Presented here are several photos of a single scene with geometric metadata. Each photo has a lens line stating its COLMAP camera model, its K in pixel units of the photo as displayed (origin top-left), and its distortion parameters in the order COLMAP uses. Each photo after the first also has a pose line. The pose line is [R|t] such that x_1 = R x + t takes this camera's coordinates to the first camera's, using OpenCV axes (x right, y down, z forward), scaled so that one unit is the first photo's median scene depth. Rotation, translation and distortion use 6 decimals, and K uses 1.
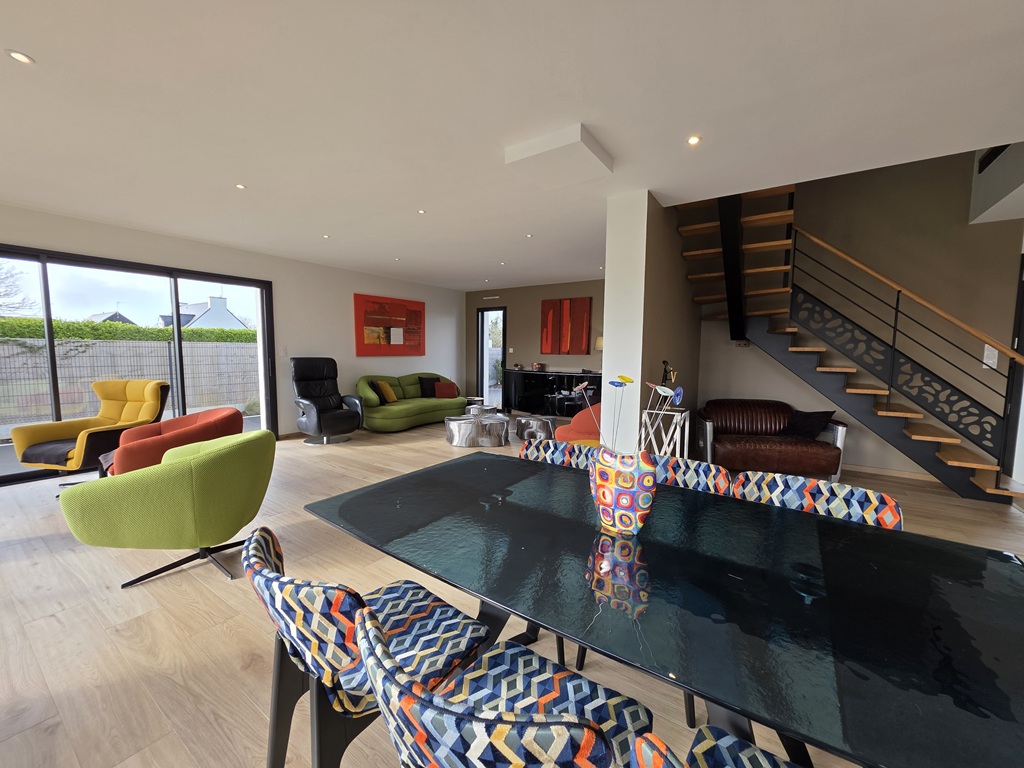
lens RADIAL K [[408.3, 0, 513.5], [0, 408.3, 386.5], [0, 0, 1]] dist [0.000721, -0.000345]
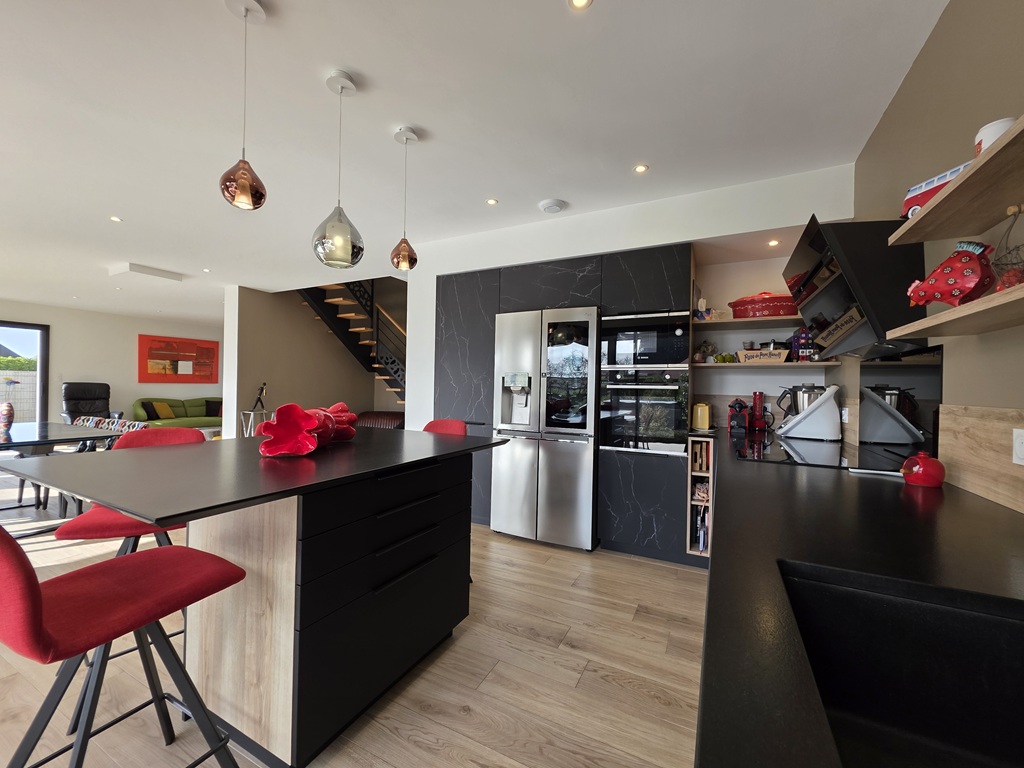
lens RADIAL K [[408.3, 0, 511.2], [0, 408.3, 384.4], [0, 0, 1]] dist [0.000721, -0.000345]
pose [[0.991555, 0.007833, 0.129448, 0.597571], [0.003891, 0.995928, -0.090070, 0.050048], [-0.129626, 0.089813, 0.987487, -0.406231]]
